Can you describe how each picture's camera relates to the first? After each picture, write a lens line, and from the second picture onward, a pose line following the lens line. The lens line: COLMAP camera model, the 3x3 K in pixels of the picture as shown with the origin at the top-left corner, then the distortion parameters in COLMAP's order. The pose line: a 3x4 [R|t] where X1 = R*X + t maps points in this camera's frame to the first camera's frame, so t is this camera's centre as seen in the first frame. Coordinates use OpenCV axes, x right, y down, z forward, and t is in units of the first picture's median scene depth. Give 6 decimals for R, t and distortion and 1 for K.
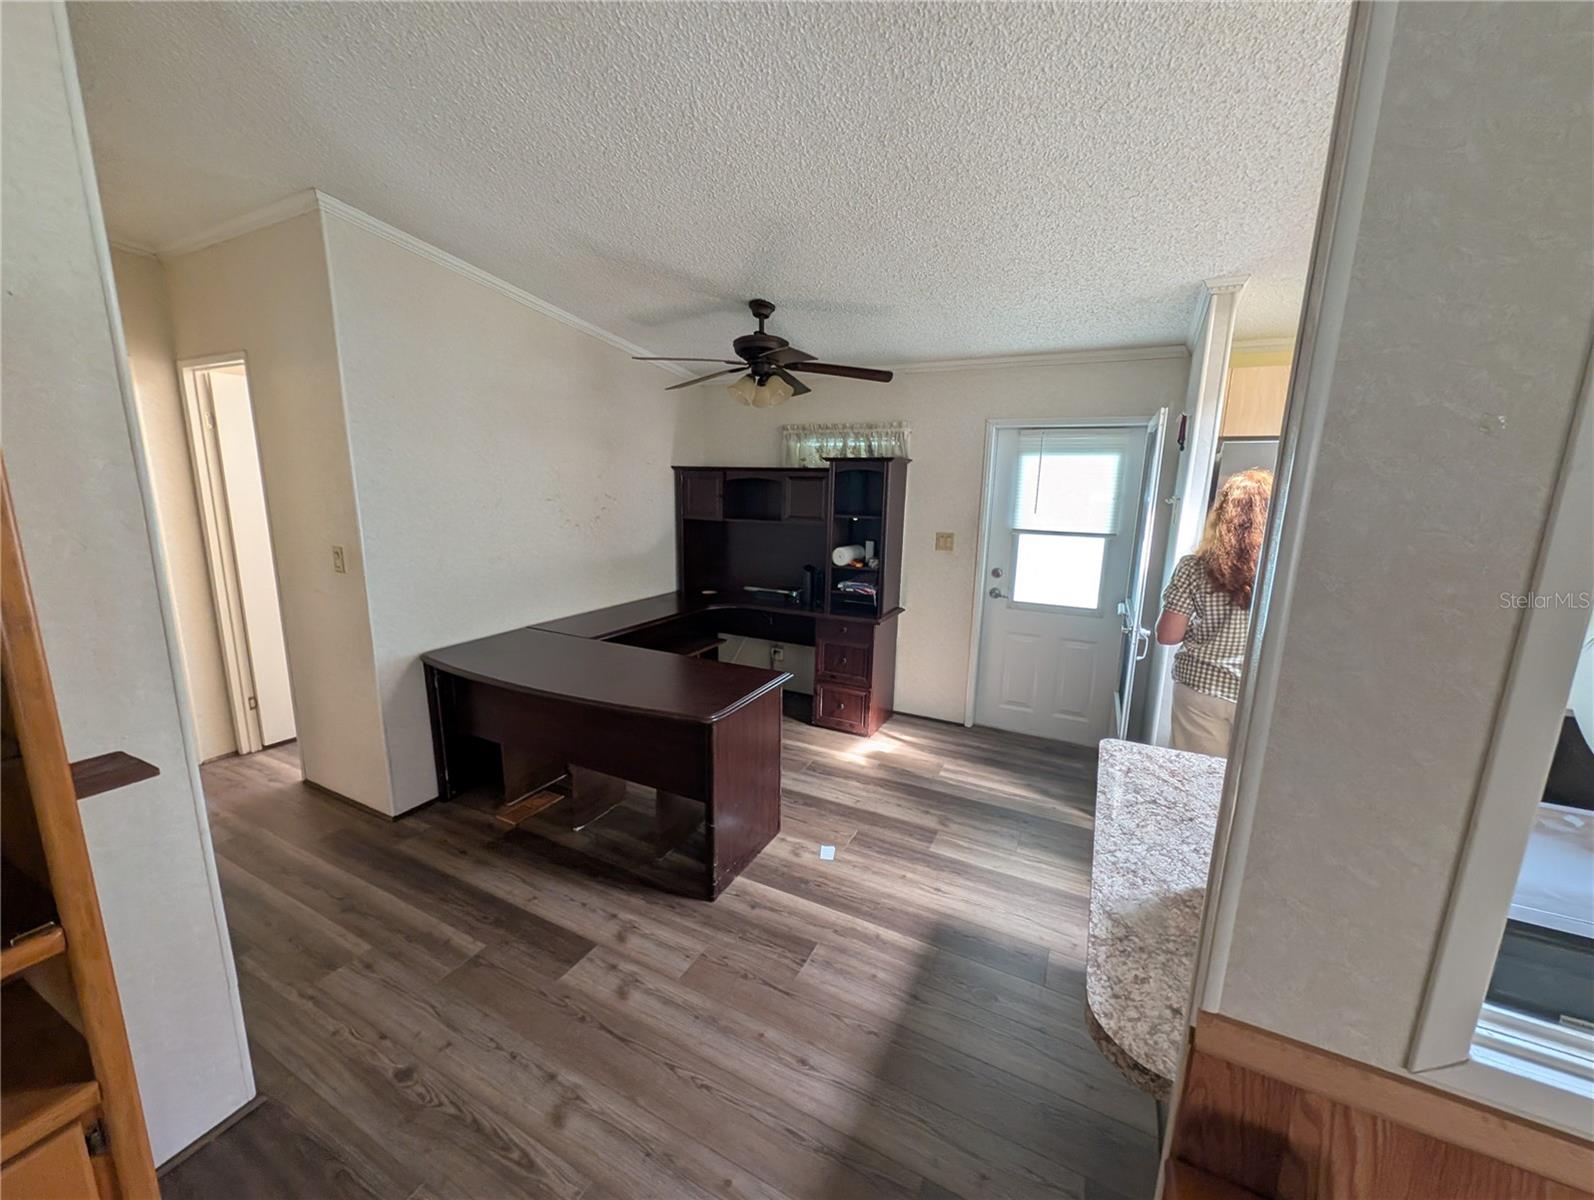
lens RADIAL K [[616.0, 0, 796.0], [0, 616.0, 595.8], [0, 0, 1]] dist [0.002204, -0.000444]
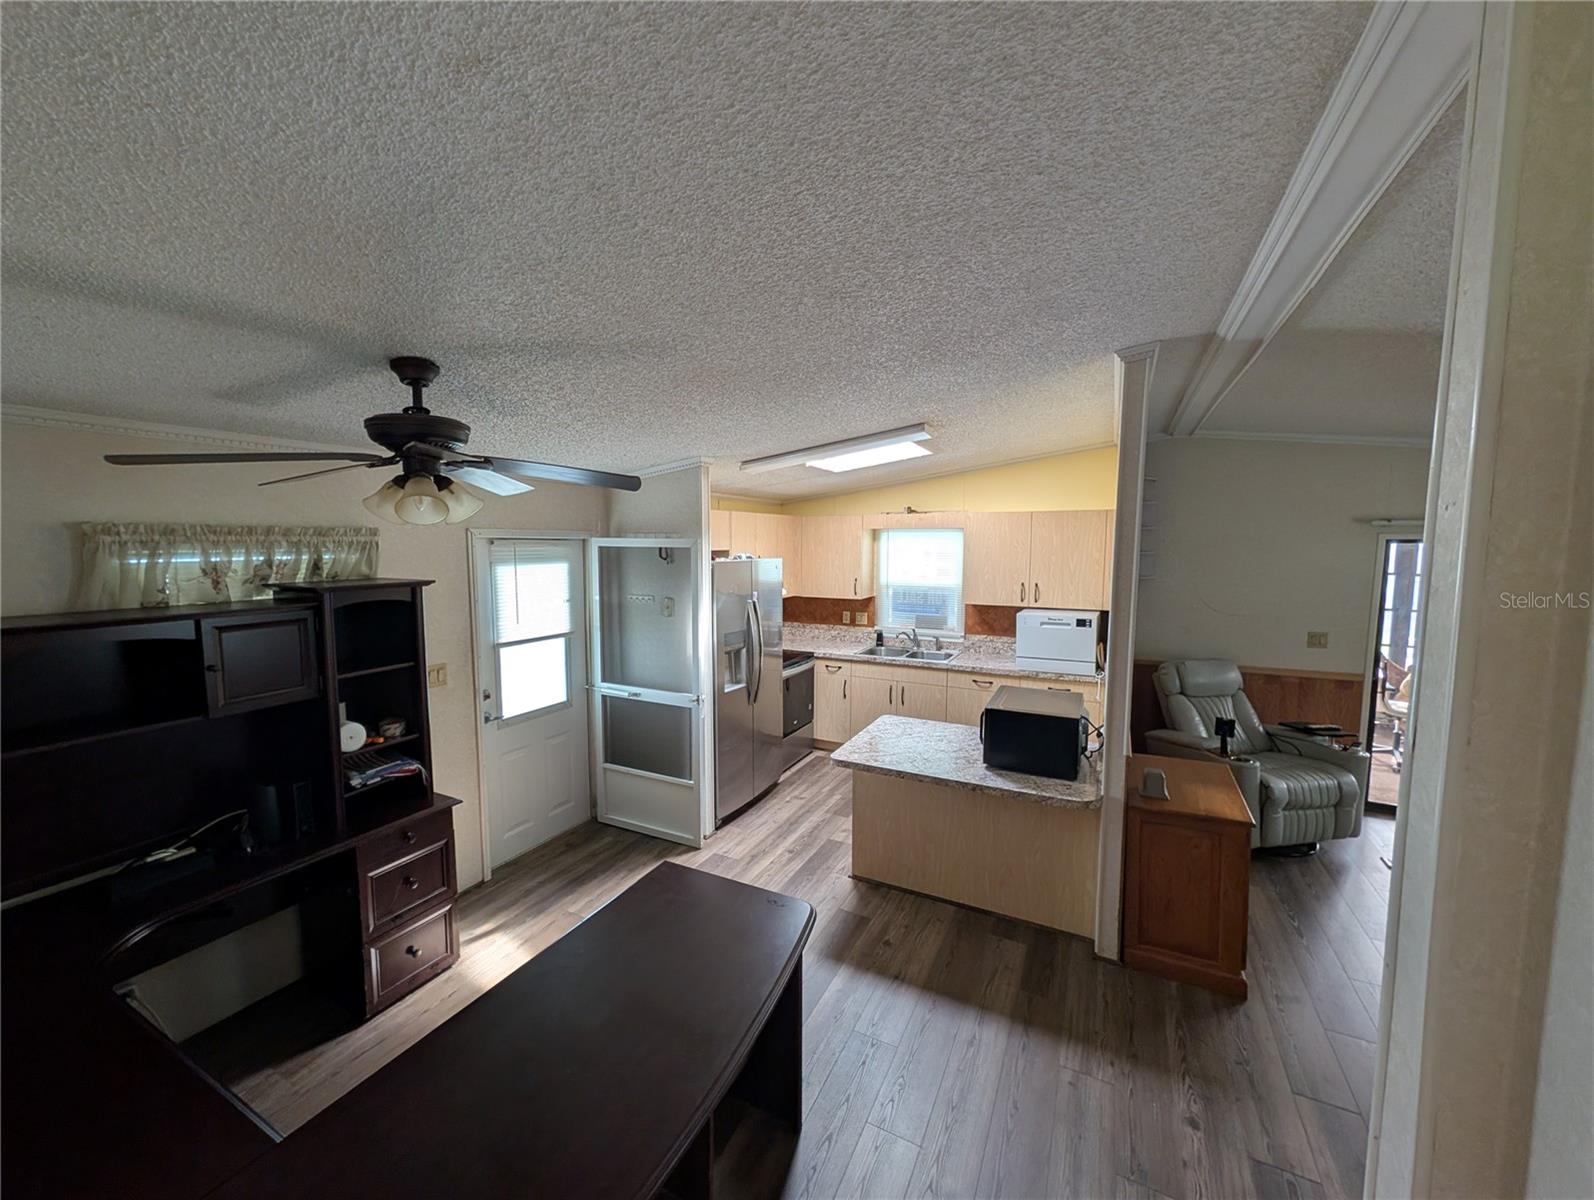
lens RADIAL K [[616.0, 0, 795.5], [0, 616.0, 600.4], [0, 0, 1]] dist [0.002204, -0.000444]
pose [[-0.000699, -0.114476, 0.993426, -0.587722], [0.183689, 0.976508, 0.112656, -0.204453], [-0.982984, 0.182560, 0.020345, 0.557910]]
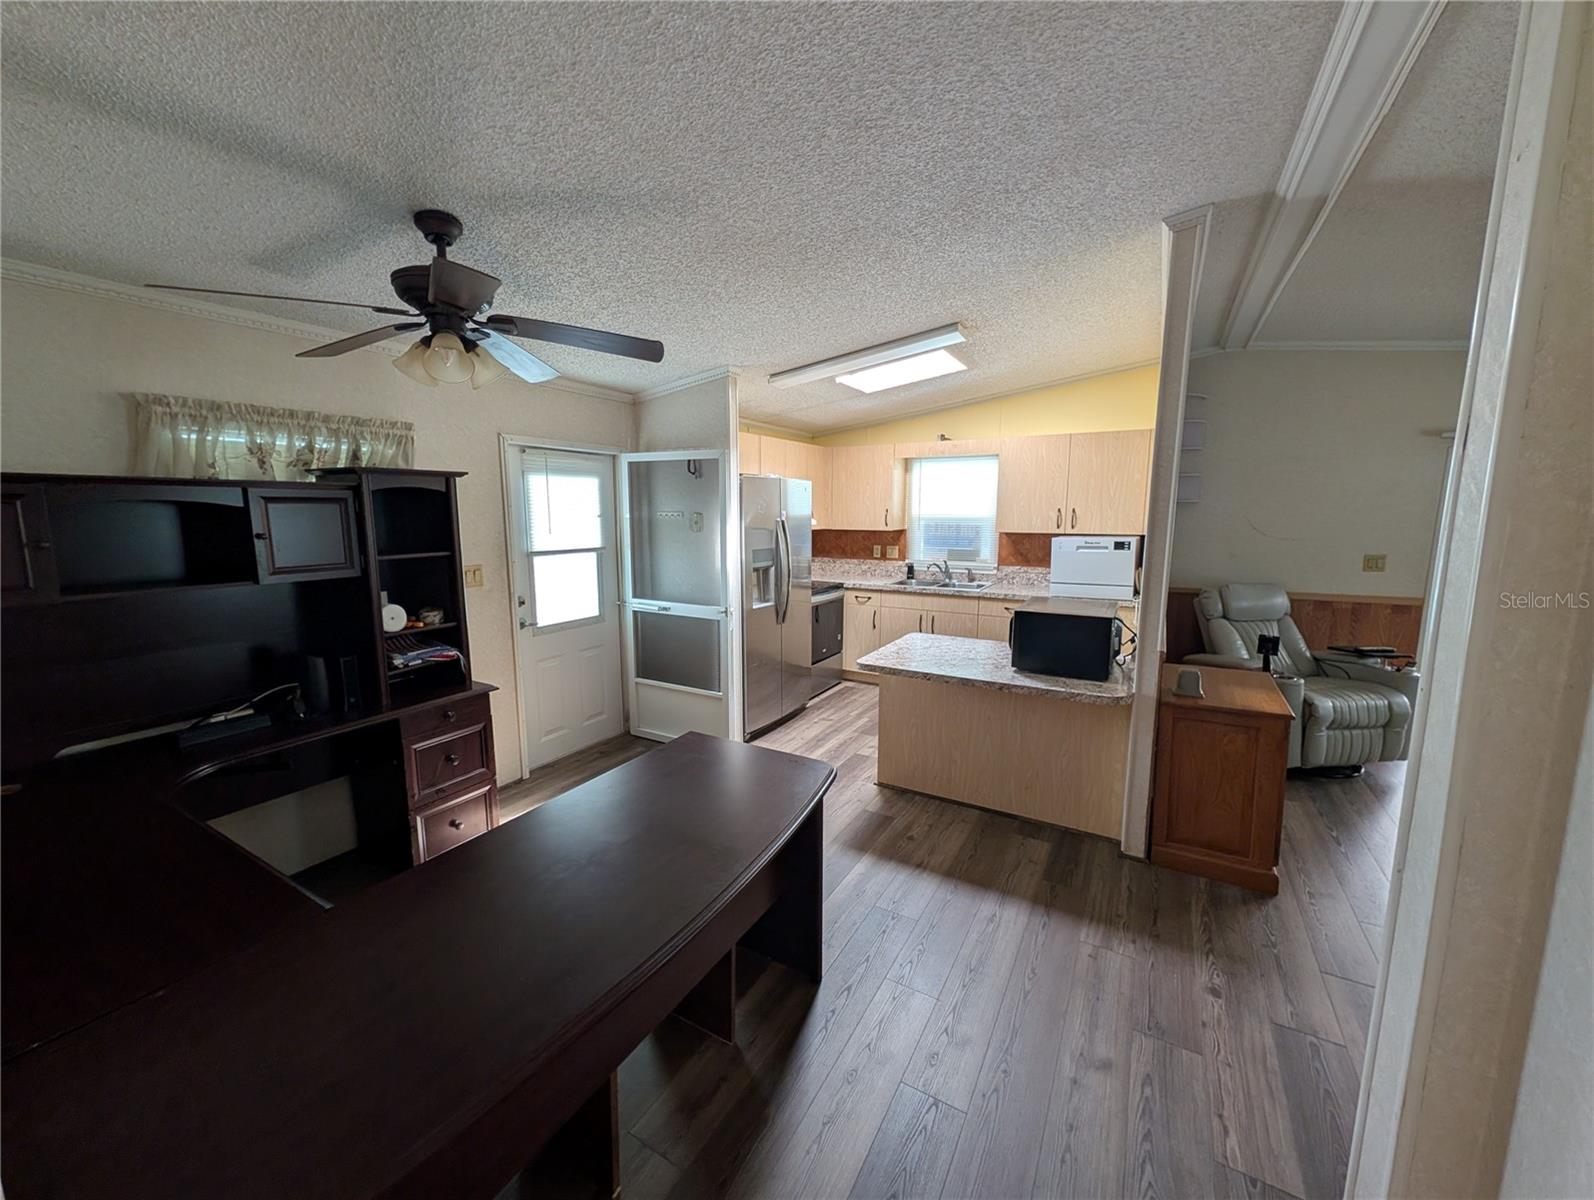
lens RADIAL K [[616.0, 0, 795.3], [0, 616.0, 600.1], [0, 0, 1]] dist [0.002204, -0.000444]
pose [[0.054162, -0.166376, 0.984574, -0.597225], [0.186212, 0.970407, 0.153738, -0.112643], [-0.981016, 0.175013, 0.083540, 0.564807]]
